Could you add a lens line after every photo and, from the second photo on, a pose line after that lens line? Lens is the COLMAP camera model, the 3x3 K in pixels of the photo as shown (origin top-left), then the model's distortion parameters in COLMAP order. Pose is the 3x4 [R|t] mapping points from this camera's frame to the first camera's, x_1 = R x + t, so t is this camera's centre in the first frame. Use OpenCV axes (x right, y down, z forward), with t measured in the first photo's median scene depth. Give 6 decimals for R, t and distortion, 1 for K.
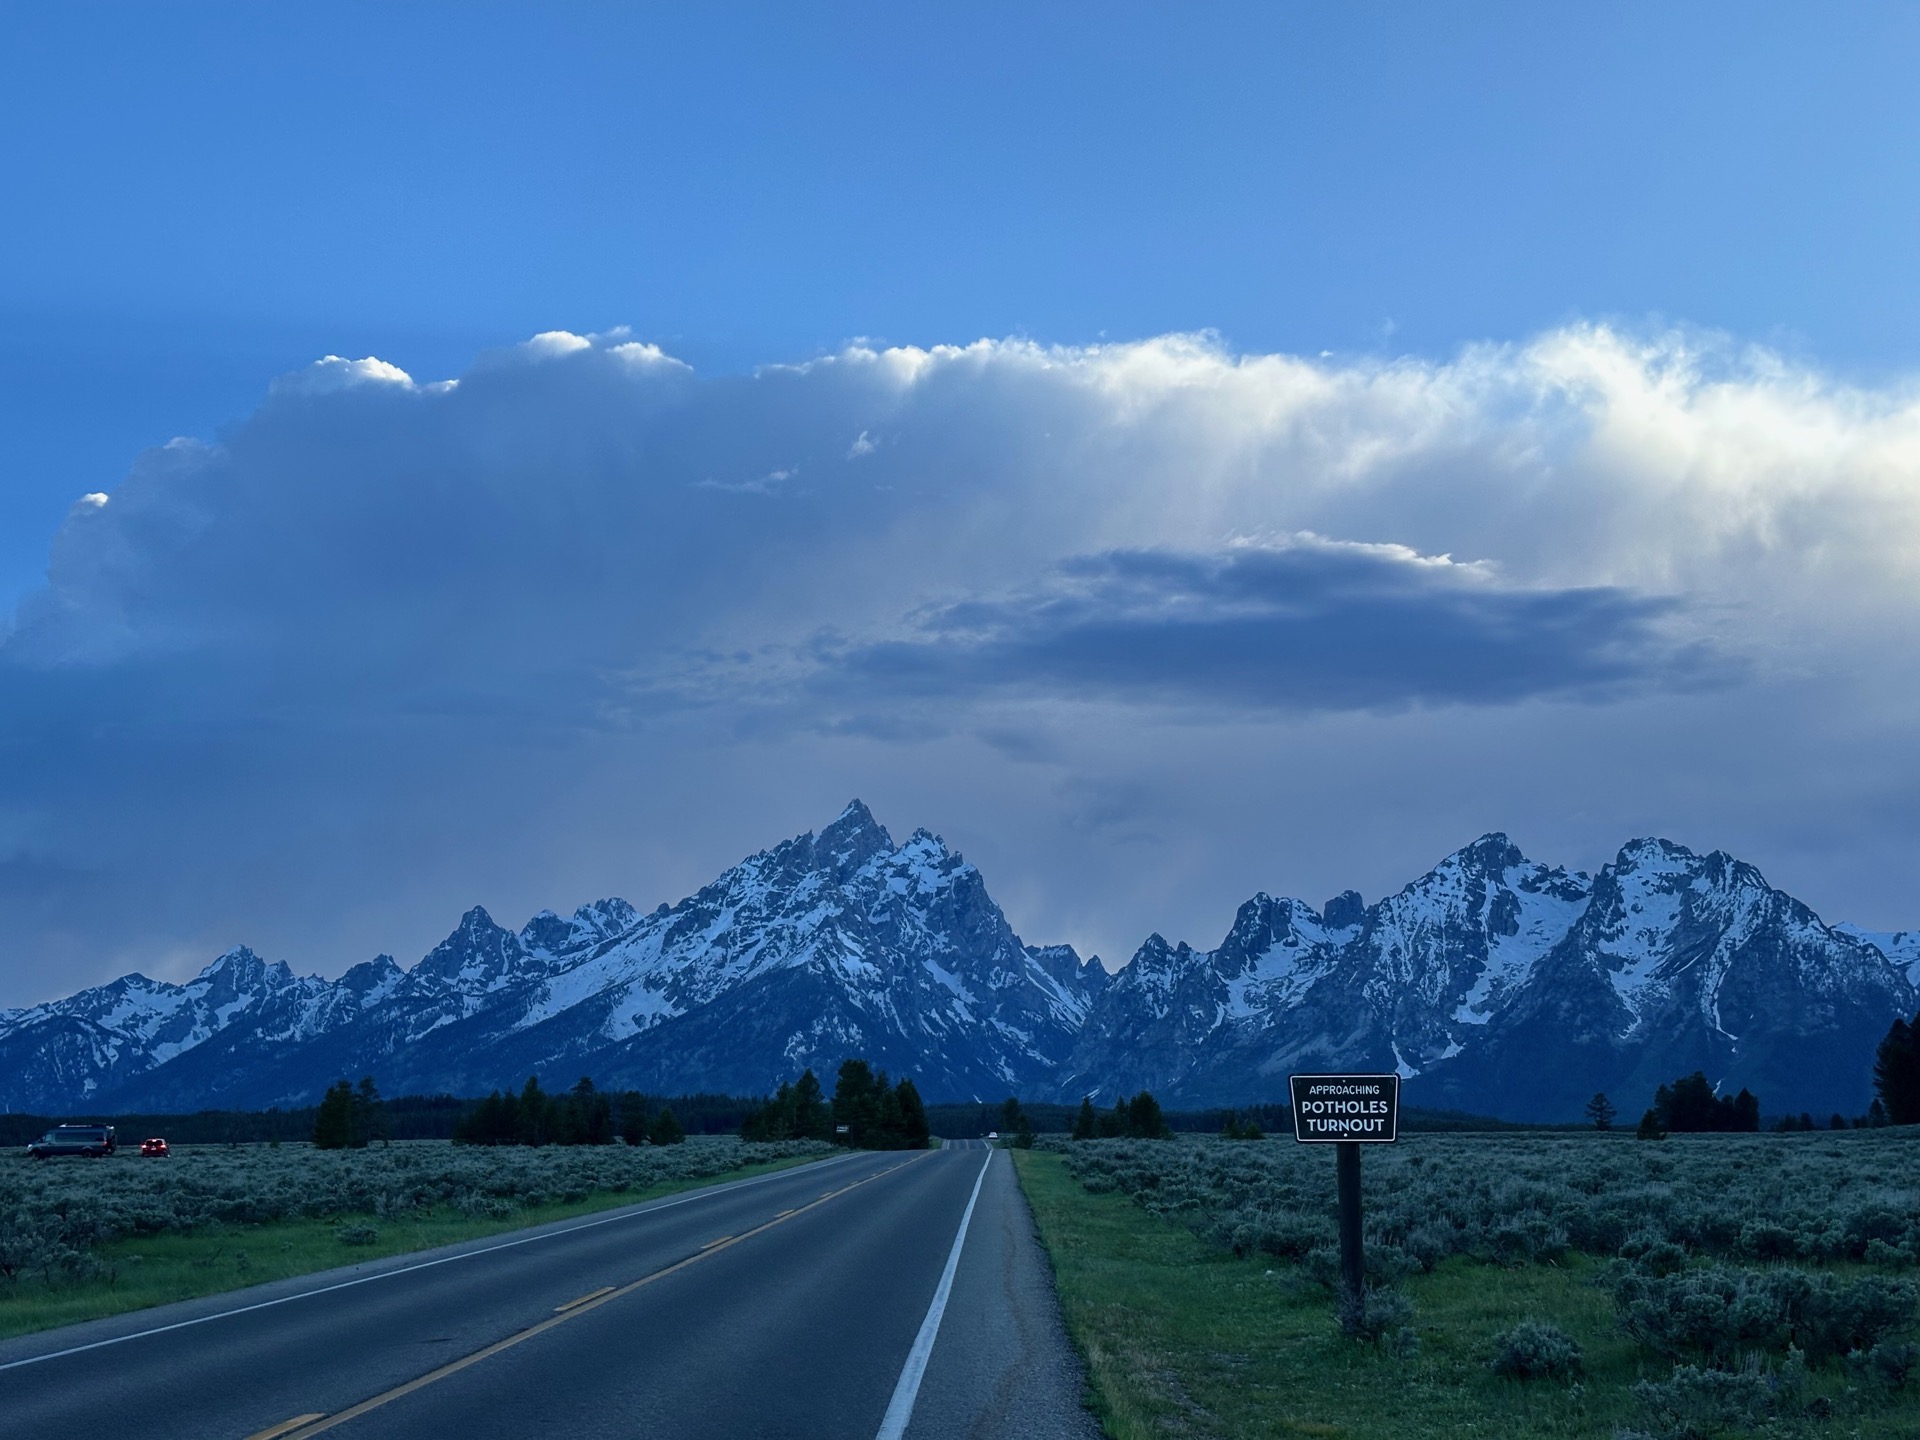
lens RADIAL K [[2711.0, 0, 964.5], [0, 2711.0, 725.7], [0, 0, 1]] dist [0.148891, -0.173002]
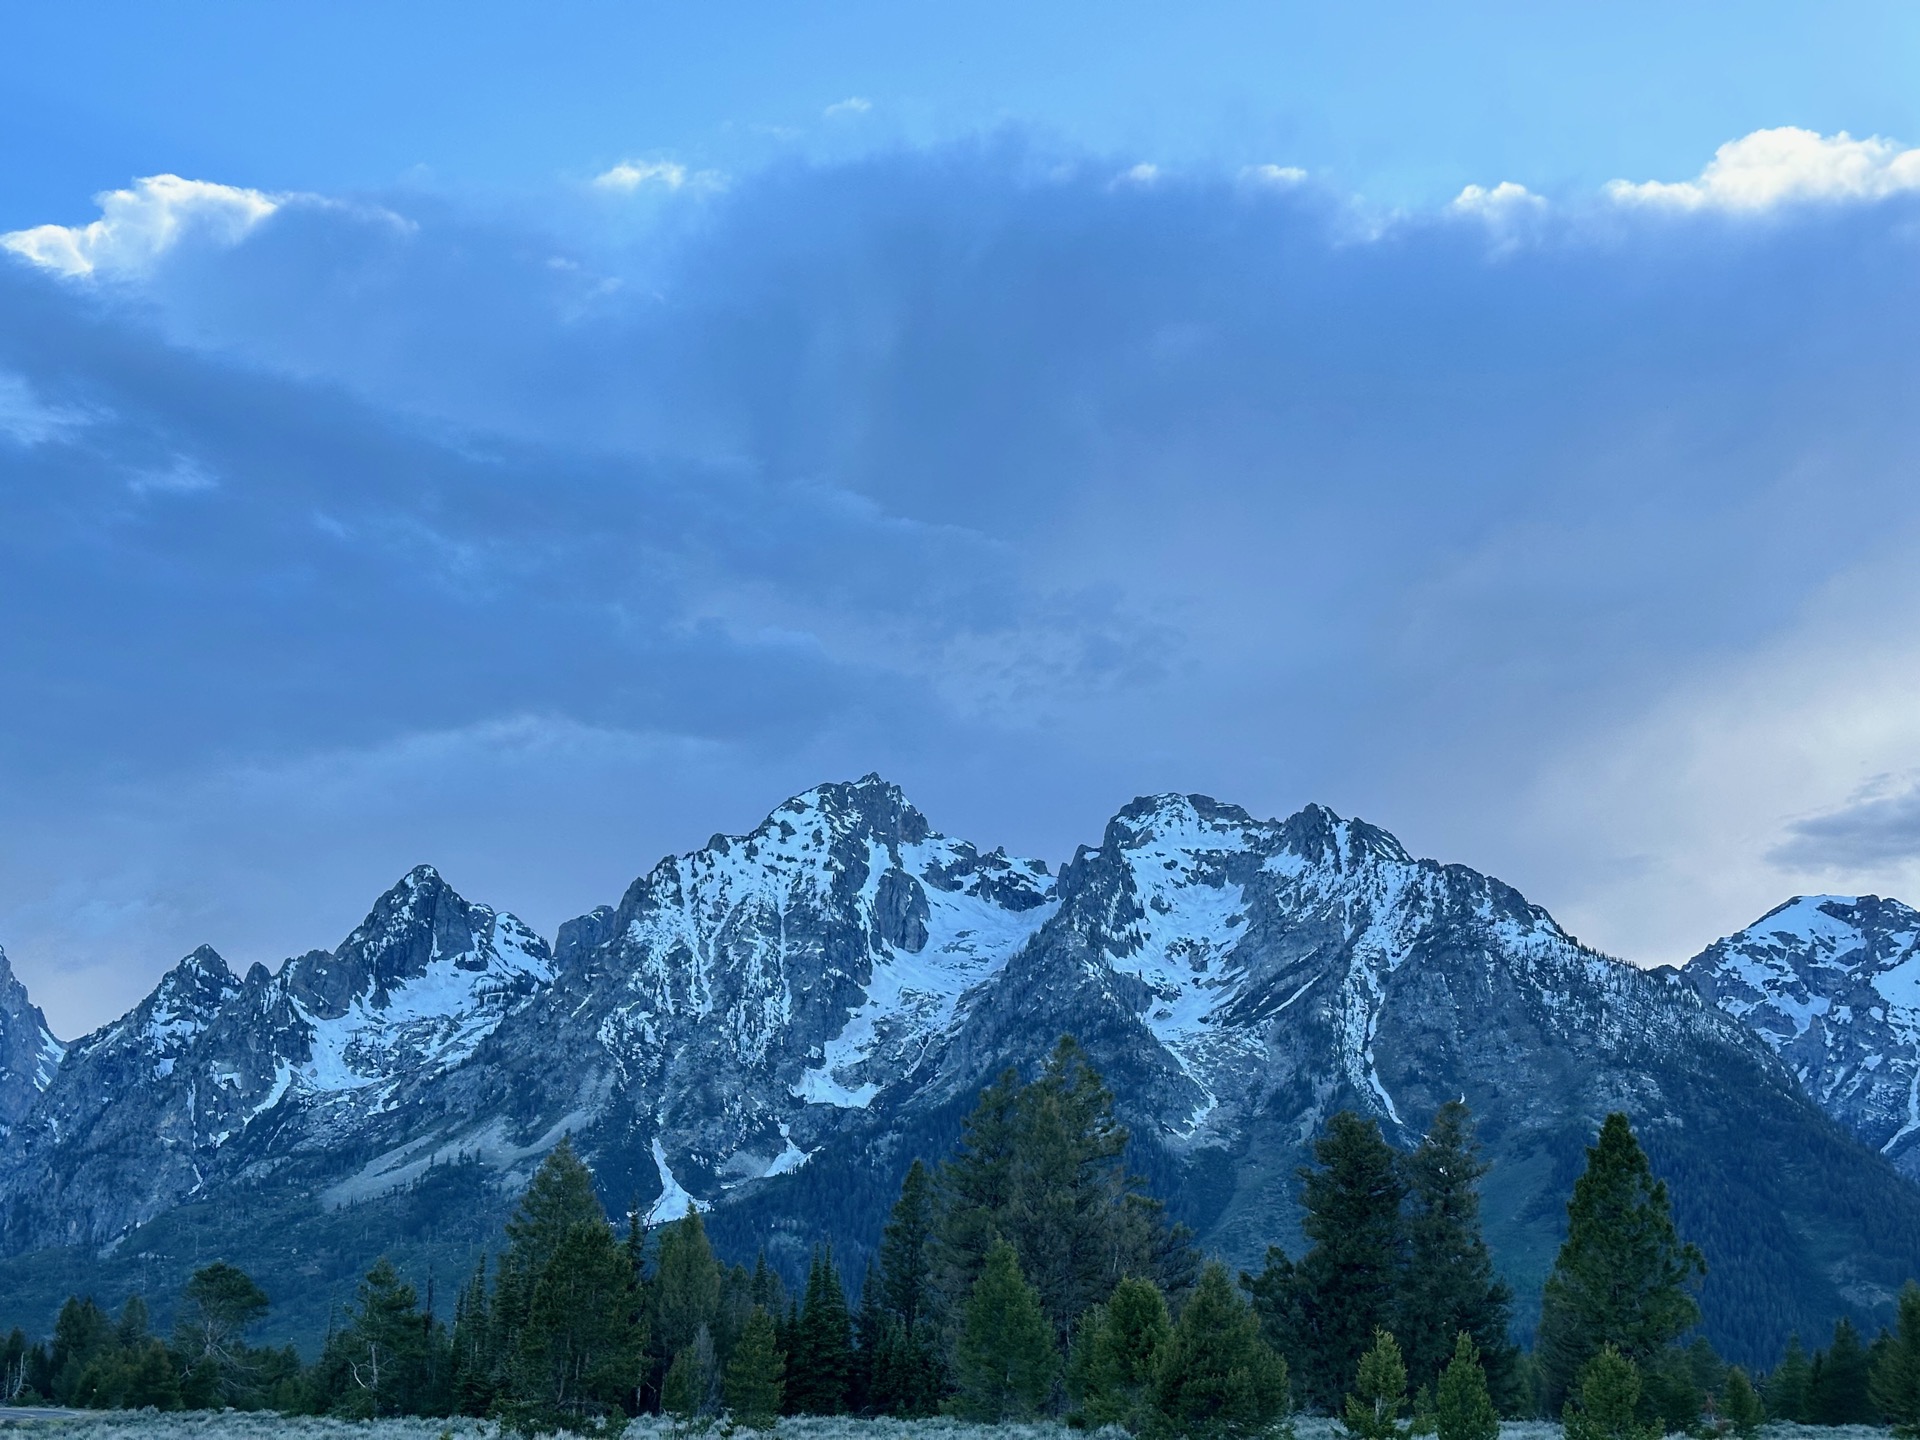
lens RADIAL K [[2618.5, 0, 997.3], [0, 2618.5, 726.0], [0, 0, 1]] dist [0.154783, -0.244823]
pose [[0.961929, 0.085850, 0.259464, 0.090869], [-0.063316, 0.993556, -0.094007, 0.082542], [-0.265863, 0.074000, 0.961166, 0.552214]]
